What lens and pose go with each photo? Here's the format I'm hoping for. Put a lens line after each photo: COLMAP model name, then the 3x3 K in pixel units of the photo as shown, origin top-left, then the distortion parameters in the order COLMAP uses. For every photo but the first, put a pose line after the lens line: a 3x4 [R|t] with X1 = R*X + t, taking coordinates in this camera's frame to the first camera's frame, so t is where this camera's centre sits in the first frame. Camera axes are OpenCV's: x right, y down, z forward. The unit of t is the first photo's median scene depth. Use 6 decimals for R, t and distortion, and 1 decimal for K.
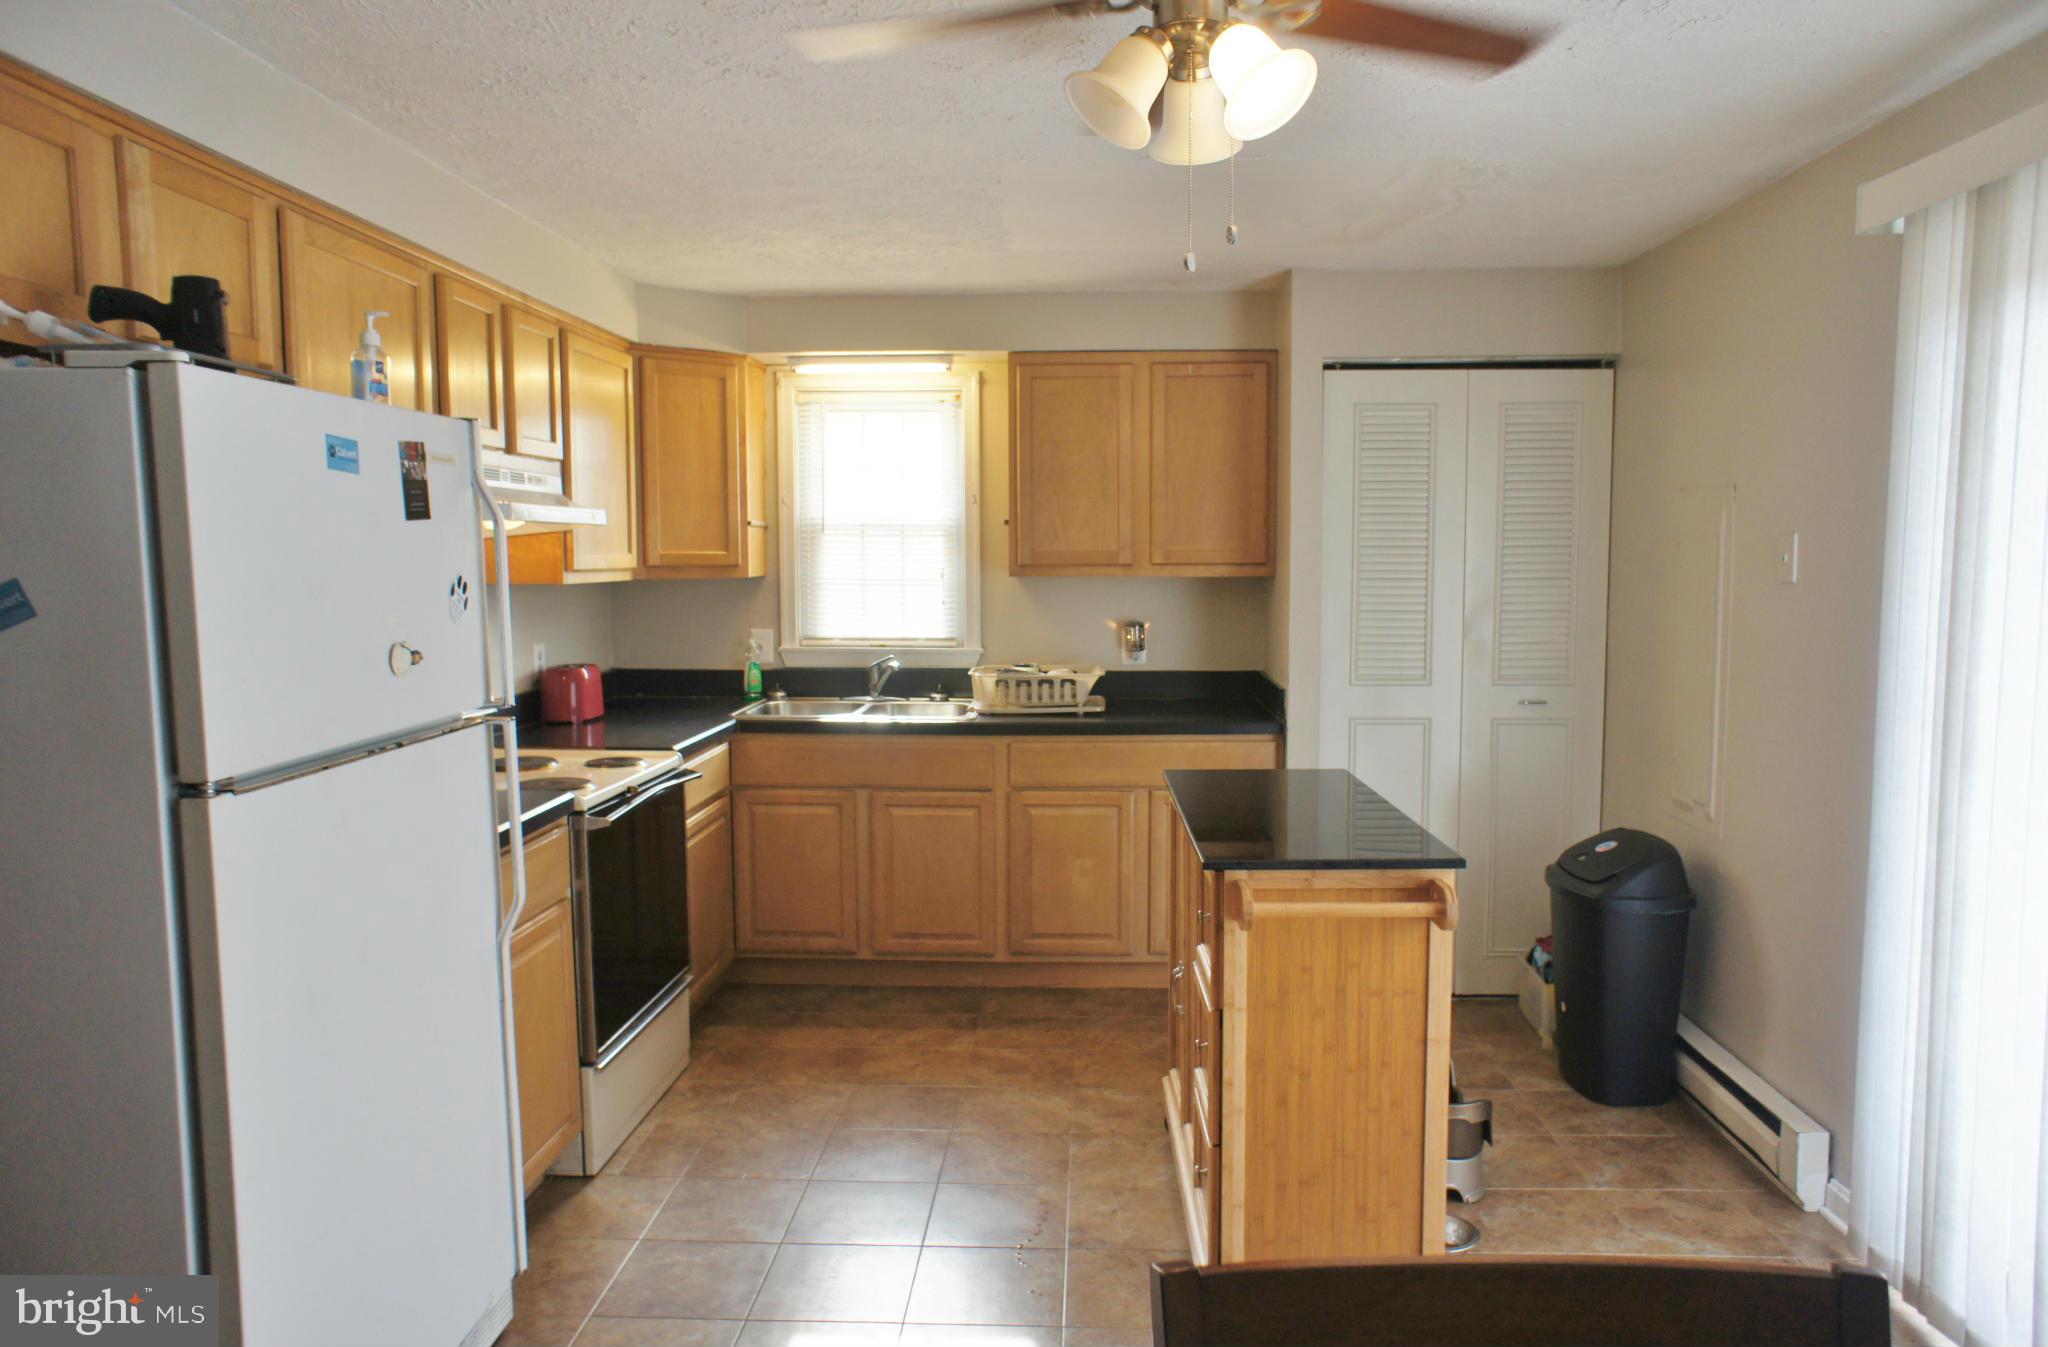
lens RADIAL K [[1387.2, 0, 1031.9], [0, 1387.2, 682.7], [0, 0, 1]] dist [-0.061243, 0.074734]
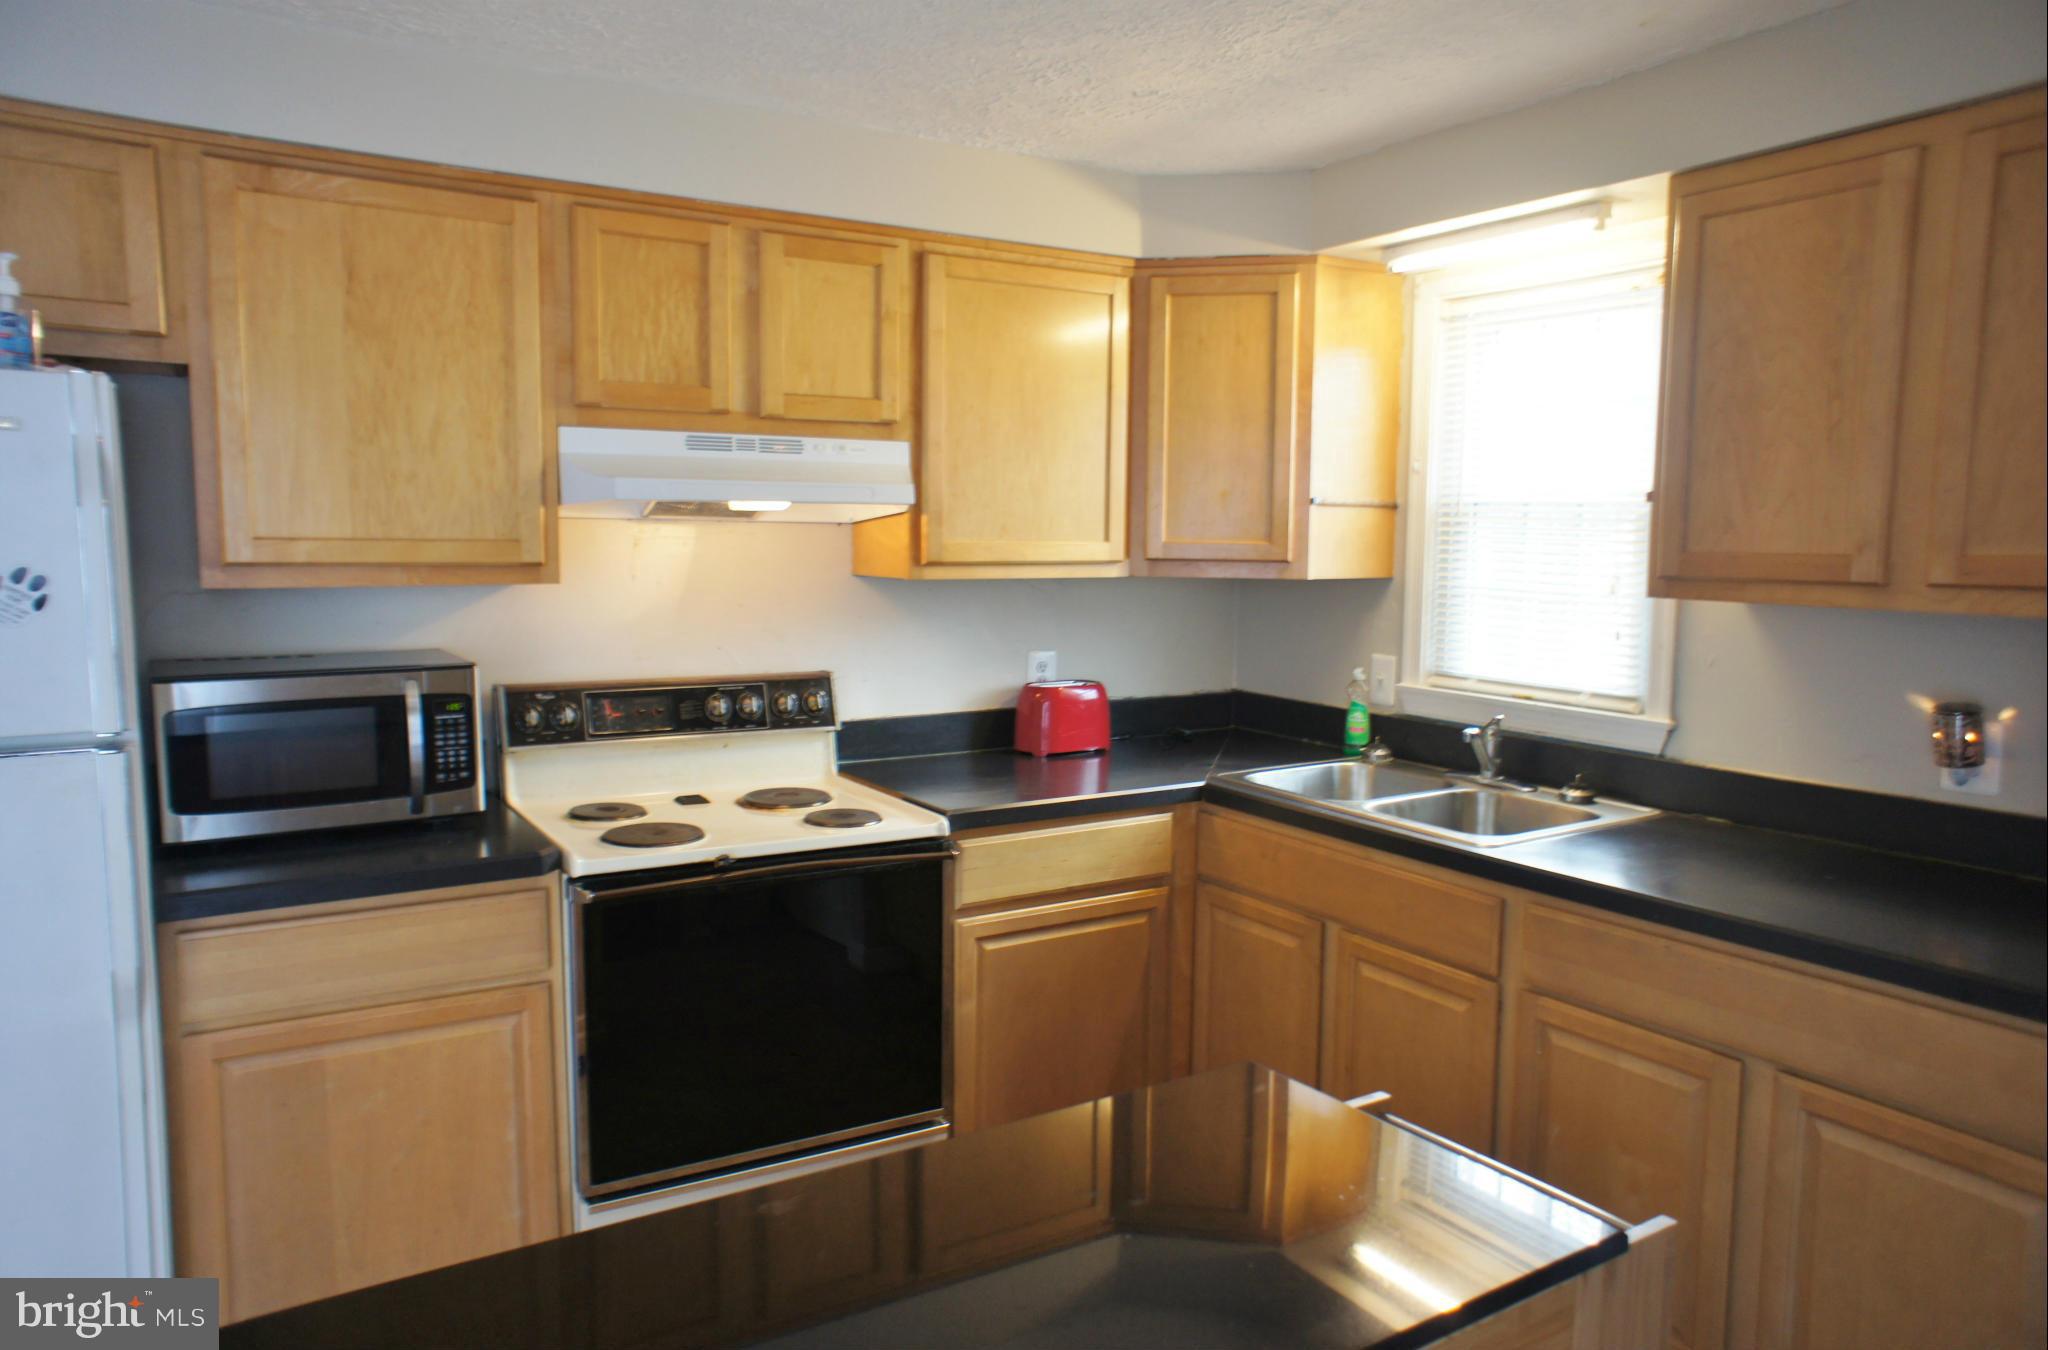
lens RADIAL K [[1387.2, 0, 1027.7], [0, 1387.2, 678.4], [0, 0, 1]] dist [-0.061243, 0.074734]
pose [[0.573304, 0.094695, -0.813852, 0.303839], [-0.087549, 0.994692, 0.054064, -0.056343], [0.814652, 0.040257, 0.578551, 0.527111]]
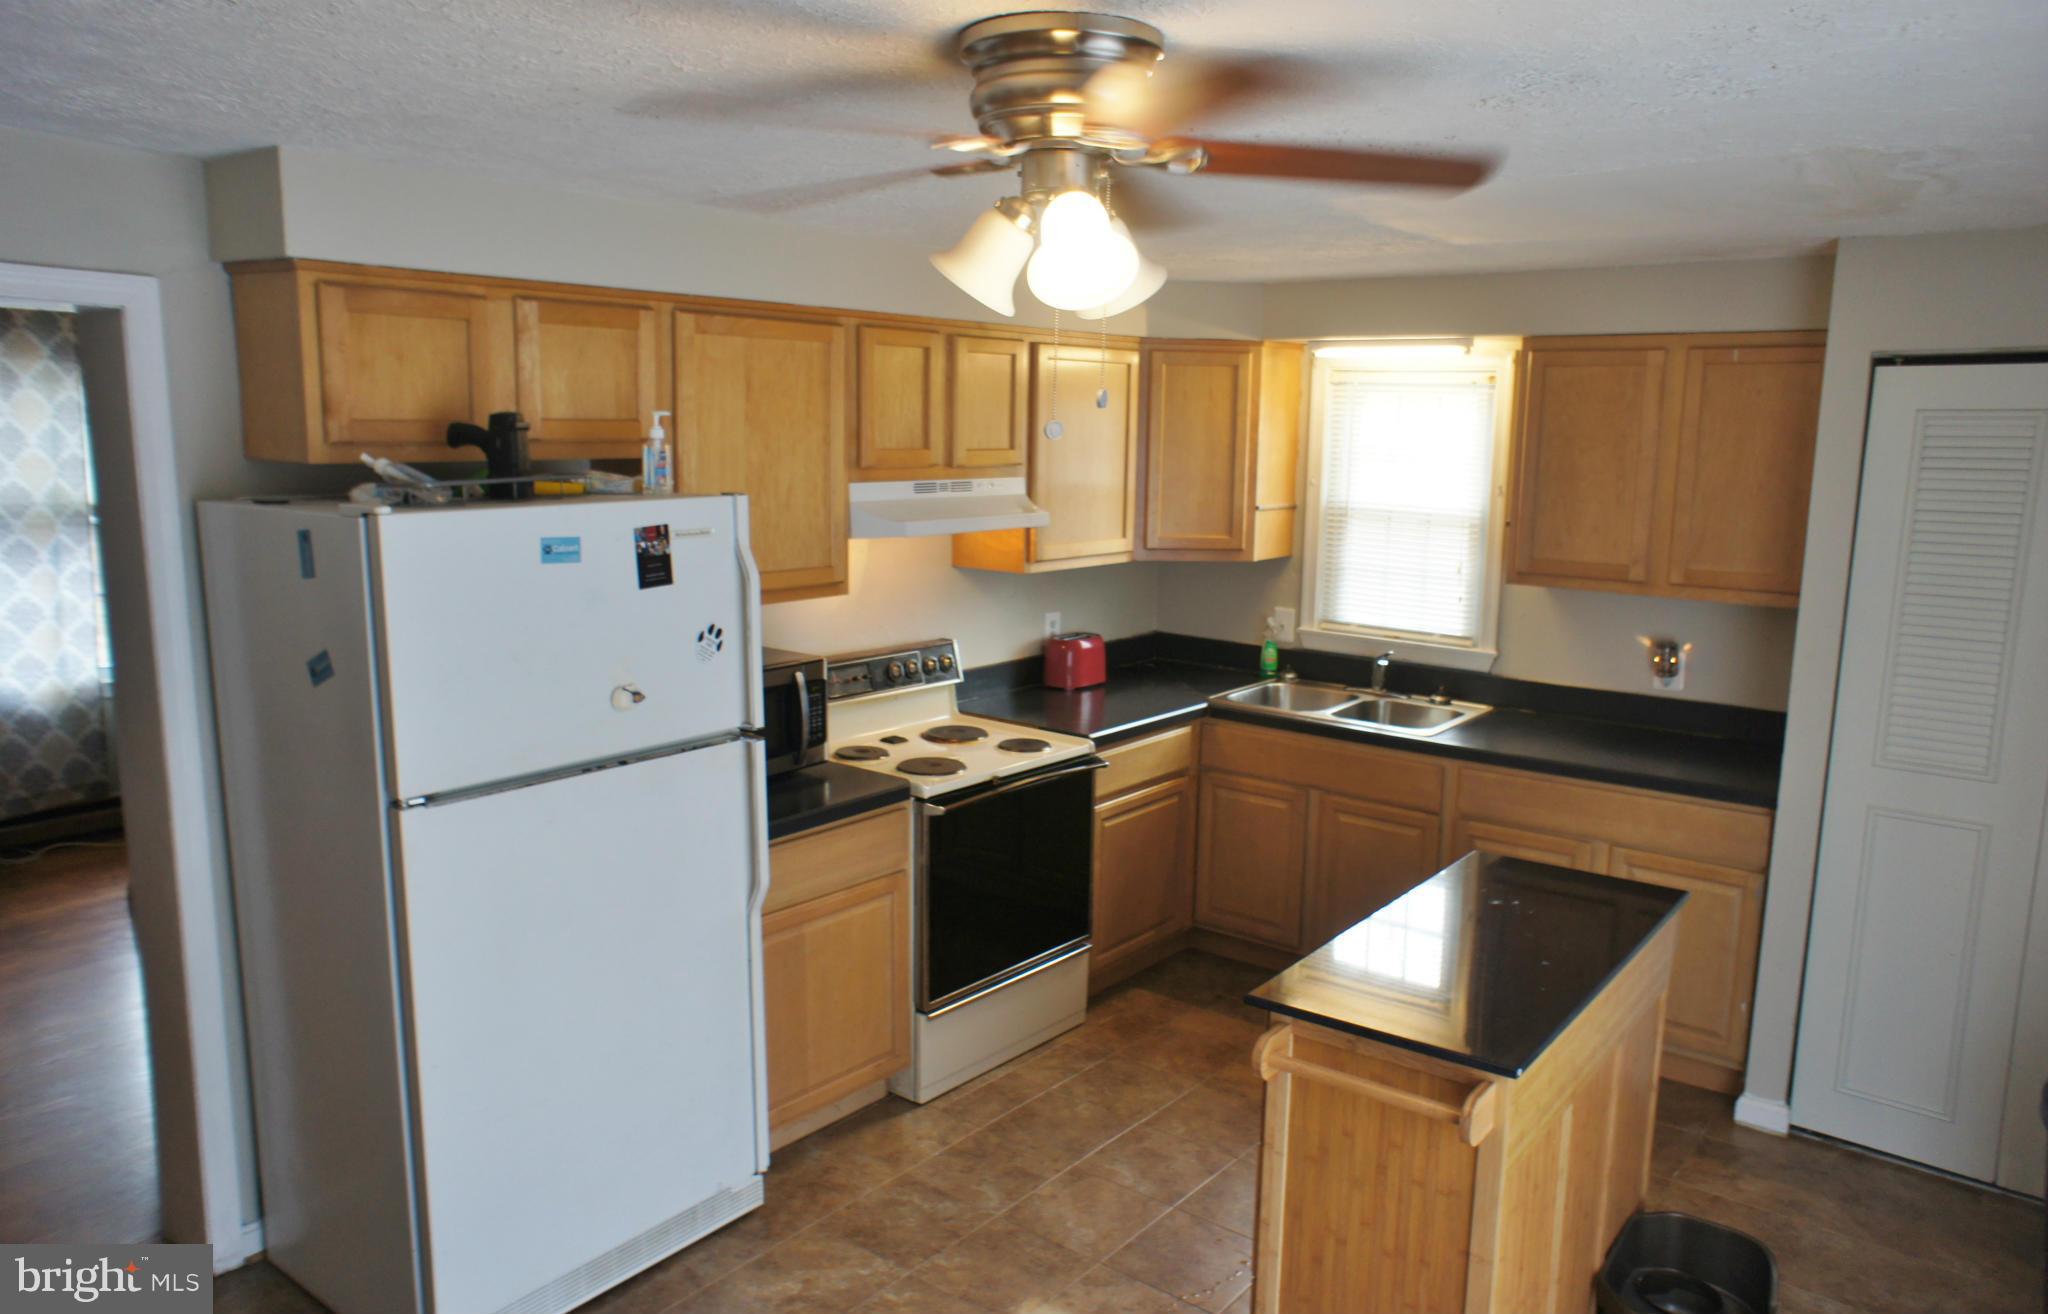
lens RADIAL K [[1405.2, 0, 1030.3], [0, 1405.2, 661.9], [0, 0, 1]] dist [-0.051554, 0.026075]
pose [[0.809688, 0.113898, -0.575702, 0.283799], [-0.072298, 0.992872, 0.094749, -0.095671], [0.582390, -0.035095, 0.812152, 0.072115]]
